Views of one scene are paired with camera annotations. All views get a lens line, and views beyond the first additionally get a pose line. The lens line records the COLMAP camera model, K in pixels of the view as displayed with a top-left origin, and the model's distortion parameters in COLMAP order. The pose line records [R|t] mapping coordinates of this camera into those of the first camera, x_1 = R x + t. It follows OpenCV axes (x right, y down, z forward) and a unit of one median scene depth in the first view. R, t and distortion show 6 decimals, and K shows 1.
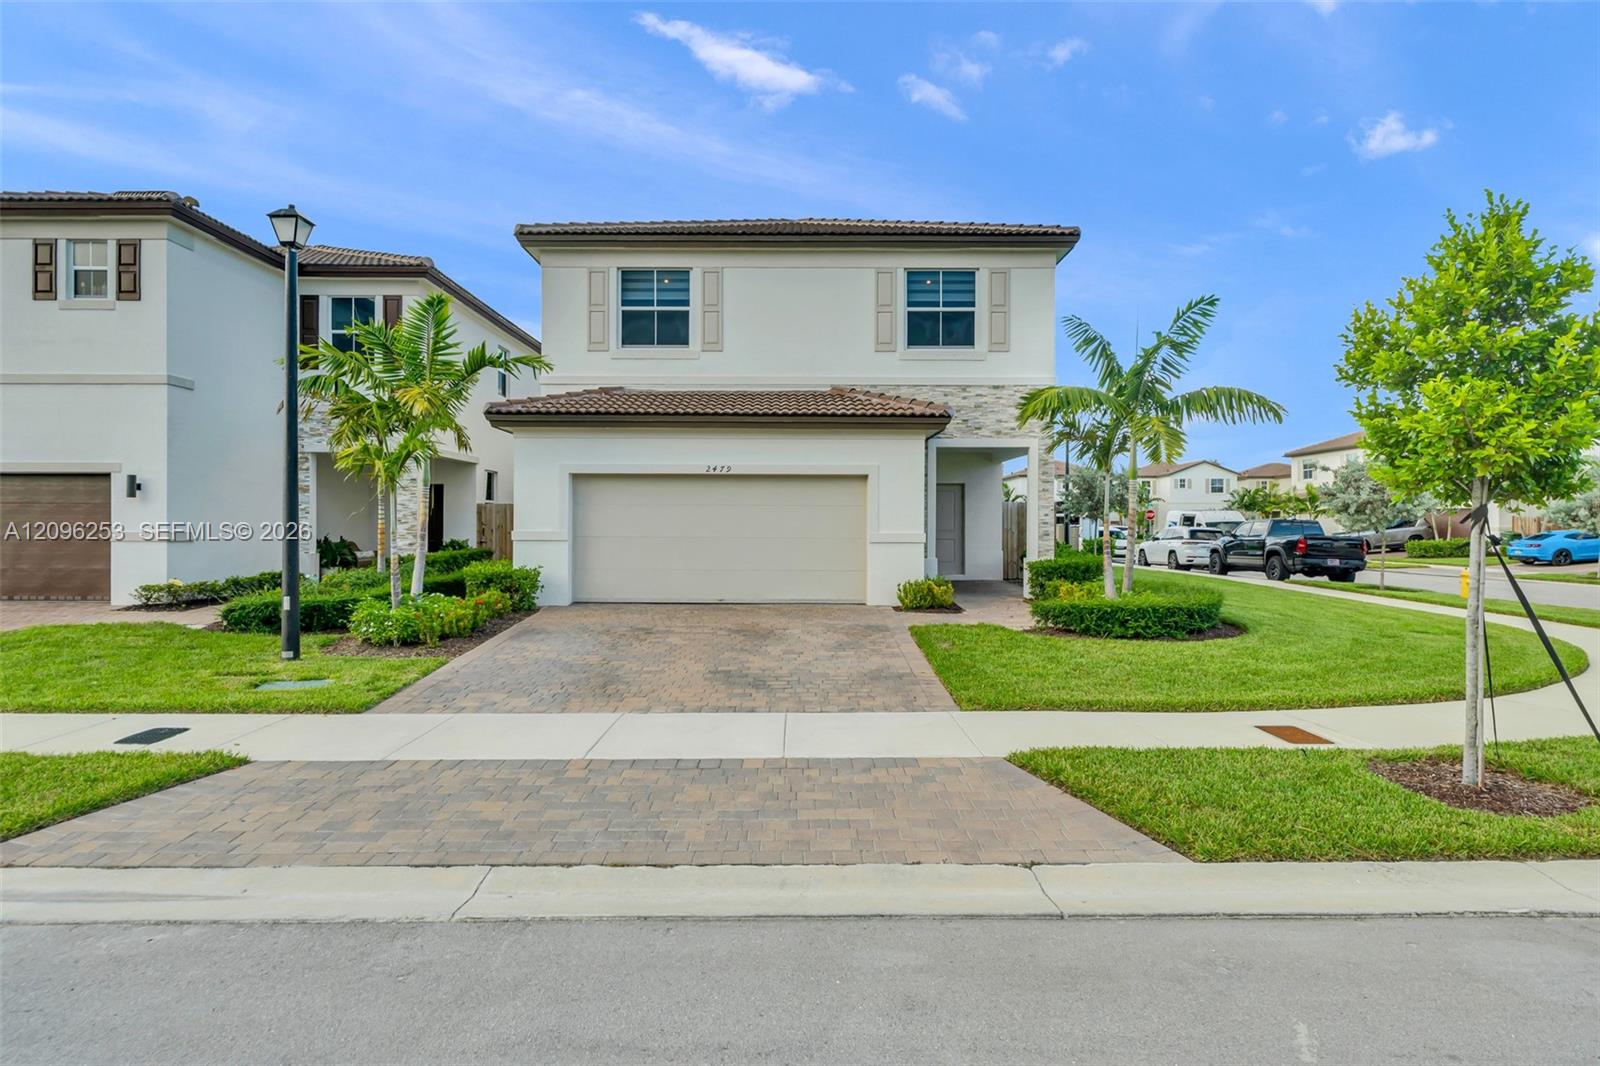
lens RADIAL K [[887.2, 0, 800.0], [0, 887.2, 533.0], [0, 0, 1]] dist [-0.002692, -0.000344]
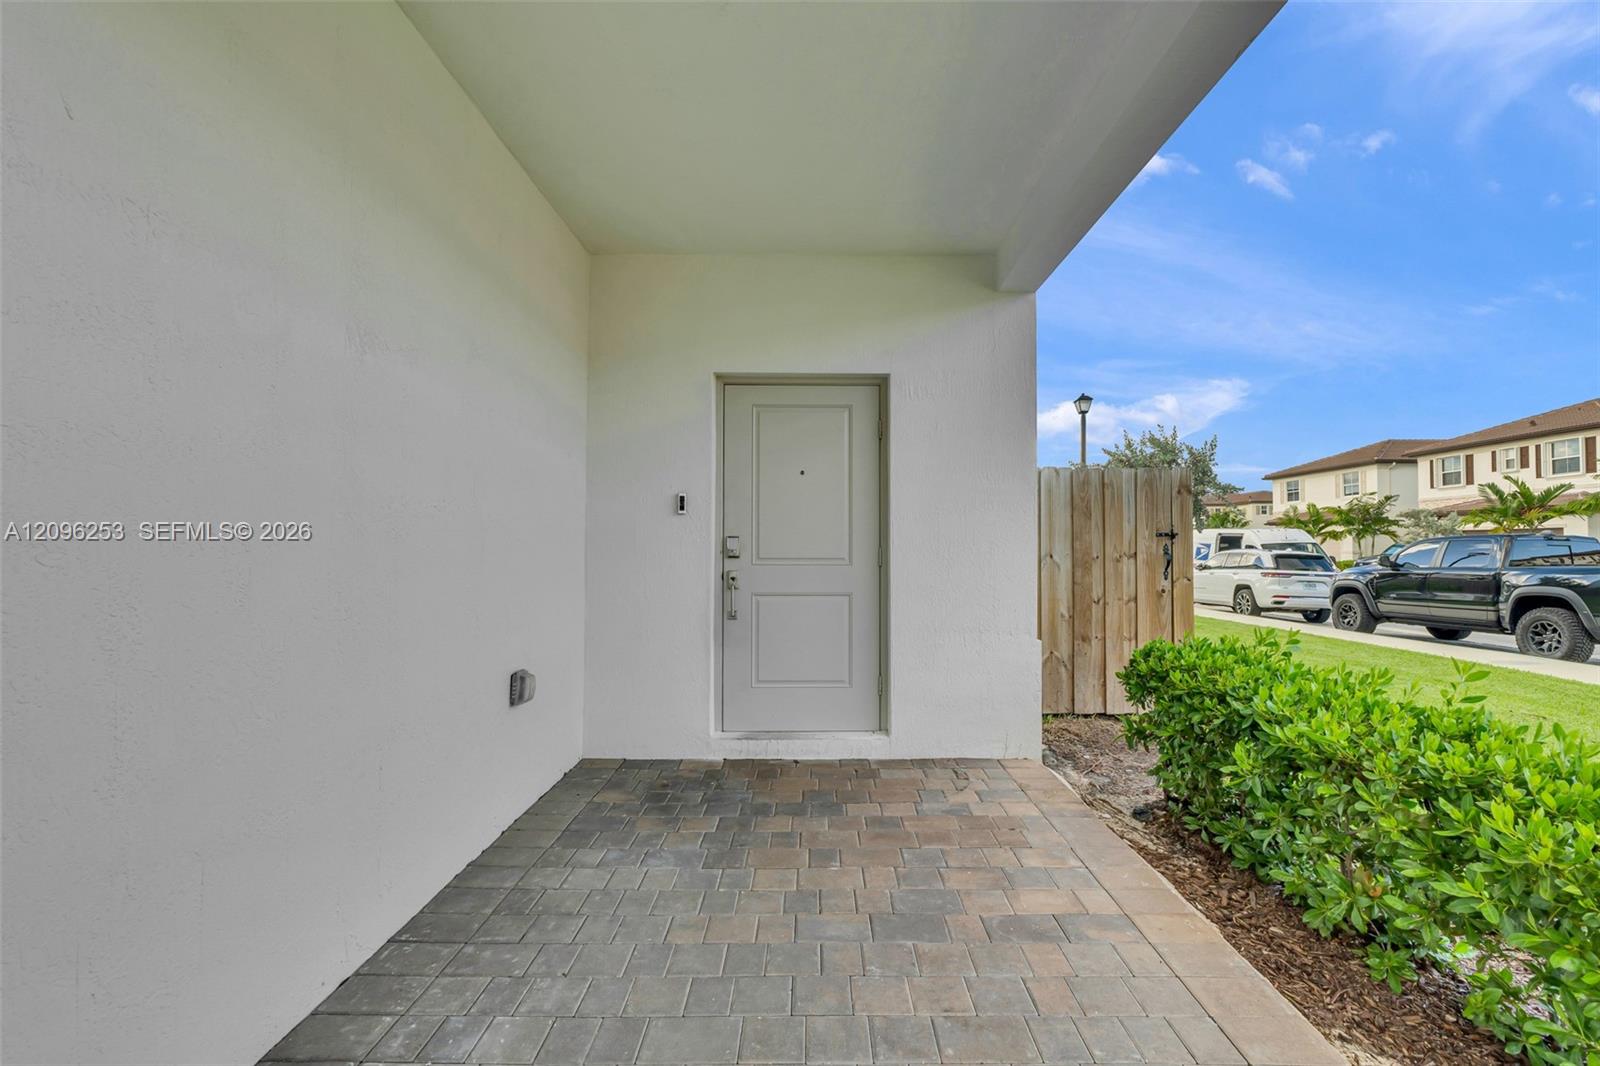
lens RADIAL K [[674.9, 0, 820.6], [0, 674.9, 527.5], [0, 0, 1]] dist [-0.001093, -0.000145]
pose [[0.999998, 0.000897, -0.001840, 0.213621], [-0.000970, 0.999216, -0.039575, -0.006913], [0.001803, 0.039577, 0.999215, 1.016005]]
